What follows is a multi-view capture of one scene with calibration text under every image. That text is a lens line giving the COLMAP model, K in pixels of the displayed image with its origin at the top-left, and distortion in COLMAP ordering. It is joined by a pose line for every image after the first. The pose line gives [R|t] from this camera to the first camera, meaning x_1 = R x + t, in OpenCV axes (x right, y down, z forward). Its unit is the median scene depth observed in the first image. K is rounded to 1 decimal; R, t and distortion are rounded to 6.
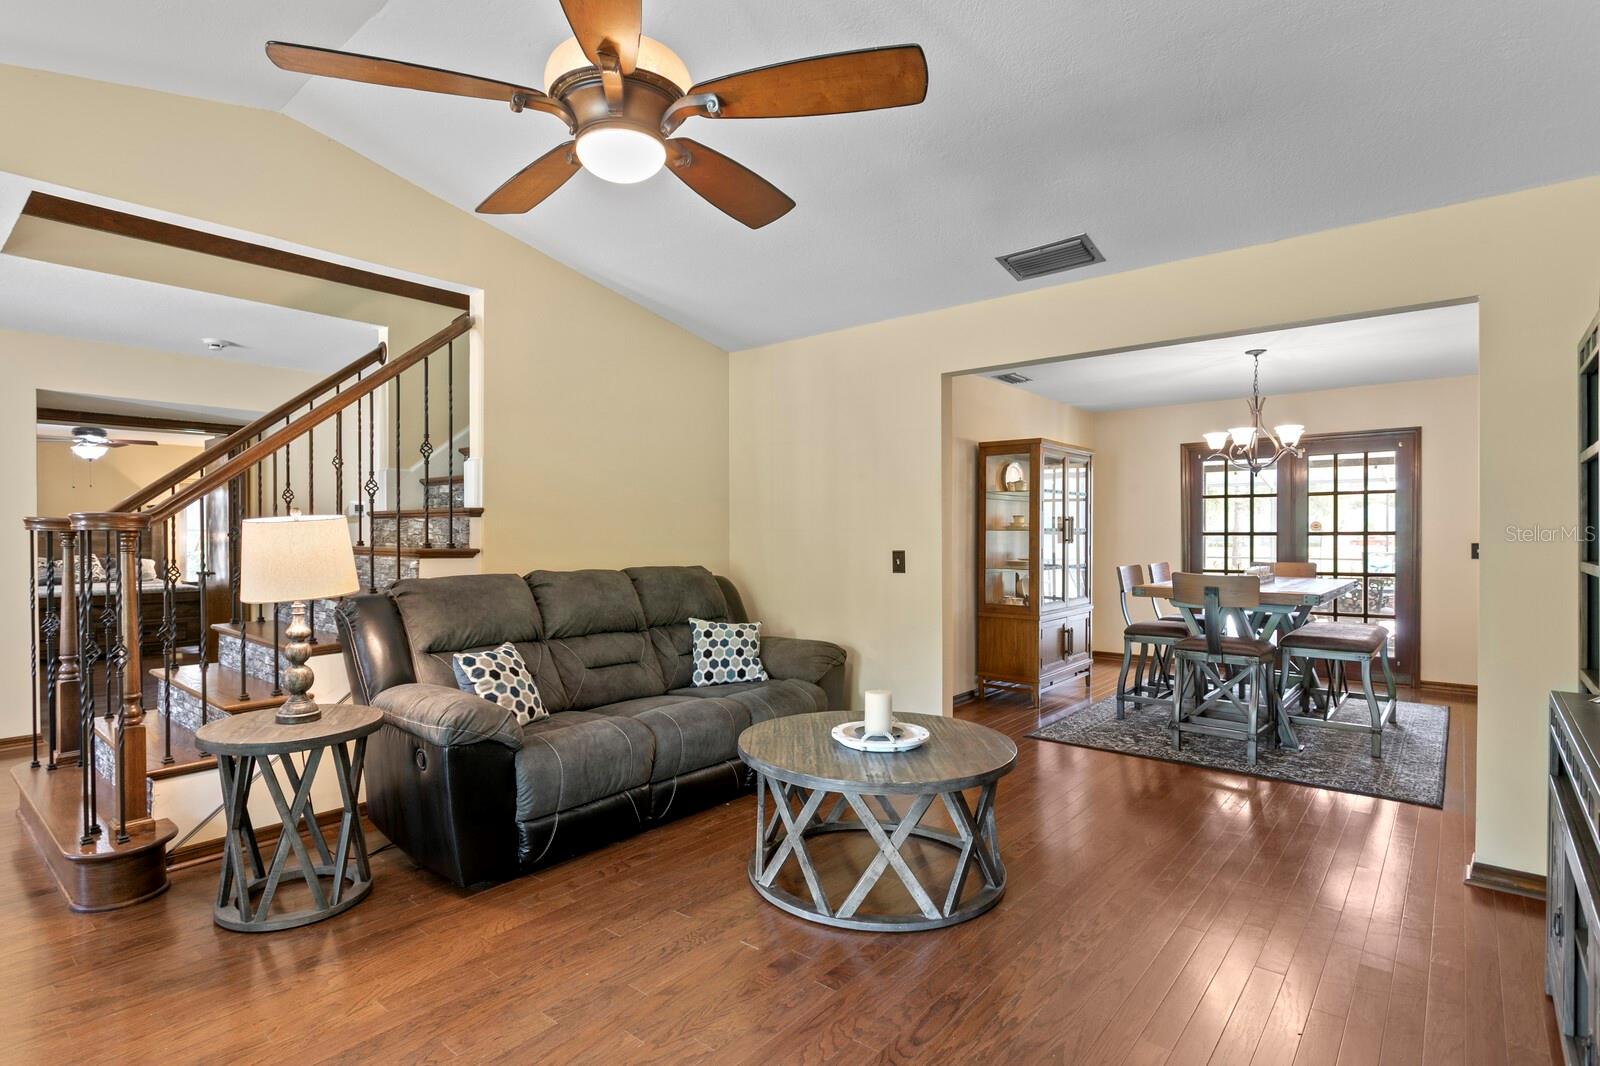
lens RADIAL K [[798.8, 0, 790.2], [0, 798.8, 542.8], [0, 0, 1]] dist [0.027932, 0.001102]
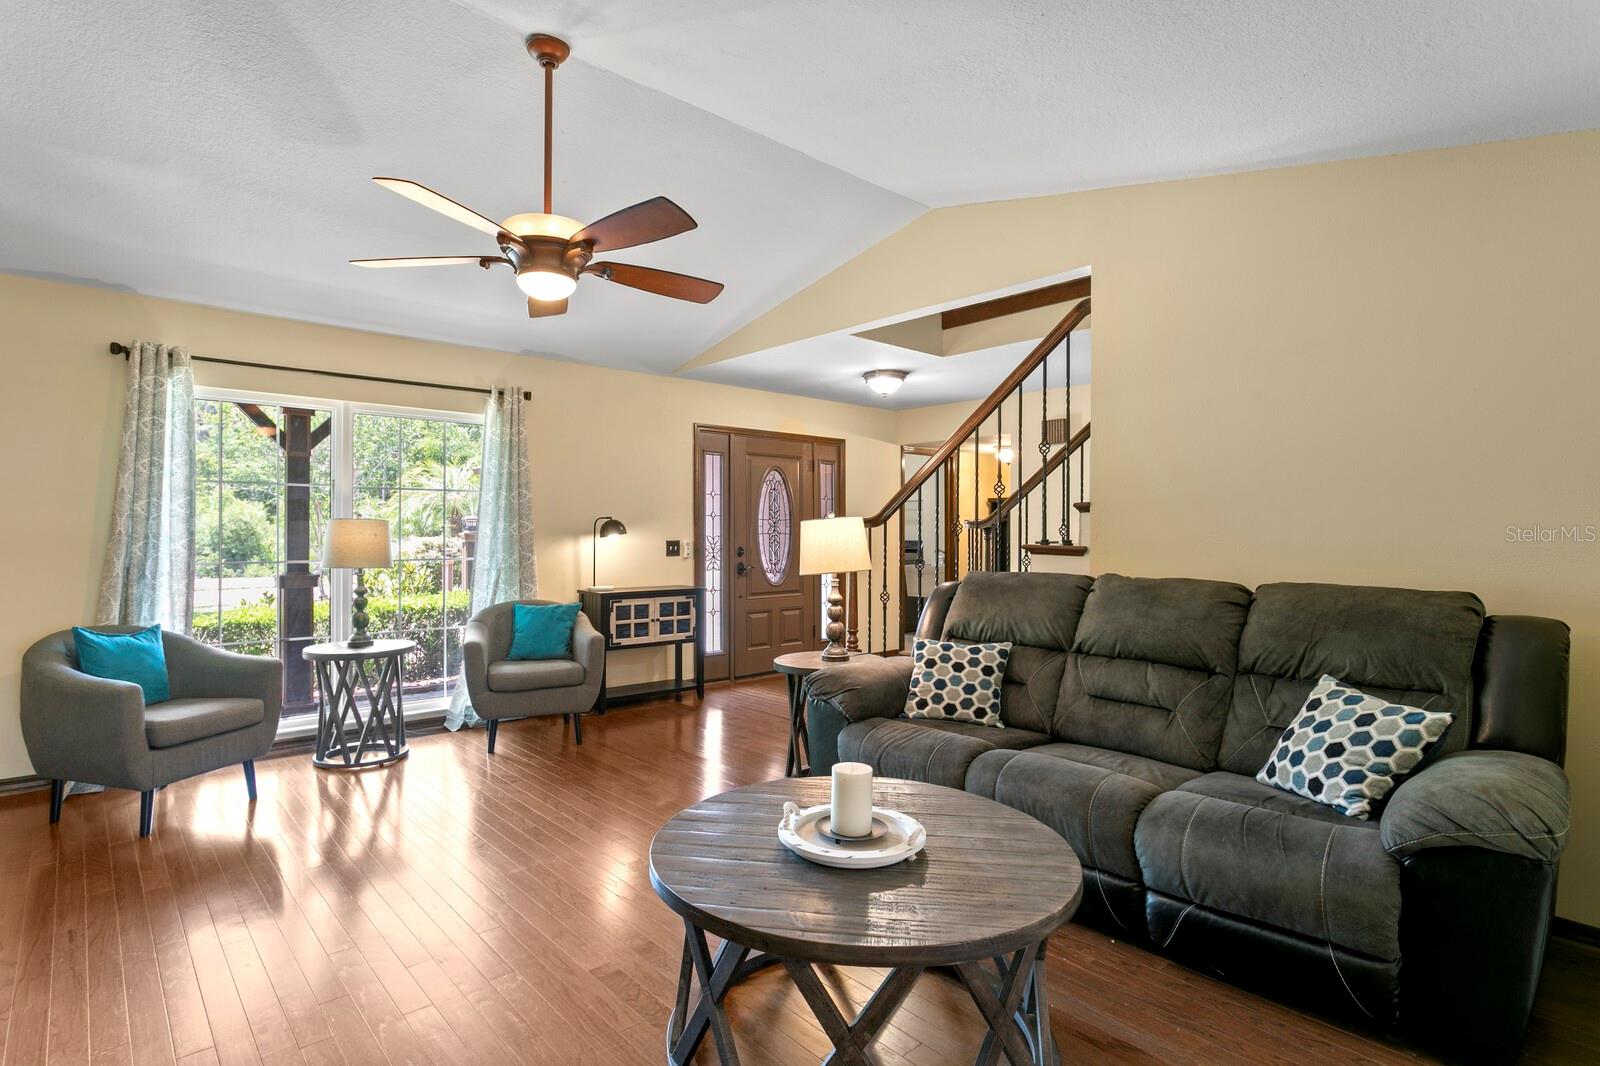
lens RADIAL K [[781.8, 0, 778.9], [0, 781.8, 533.8], [0, 0, 1]] dist [-0.008754, 0.002404]
pose [[-0.134456, 0.001115, -0.990919, 0.568302], [-0.012388, 0.999919, 0.002806, -0.005952], [0.990842, 0.012653, -0.134431, 0.780973]]
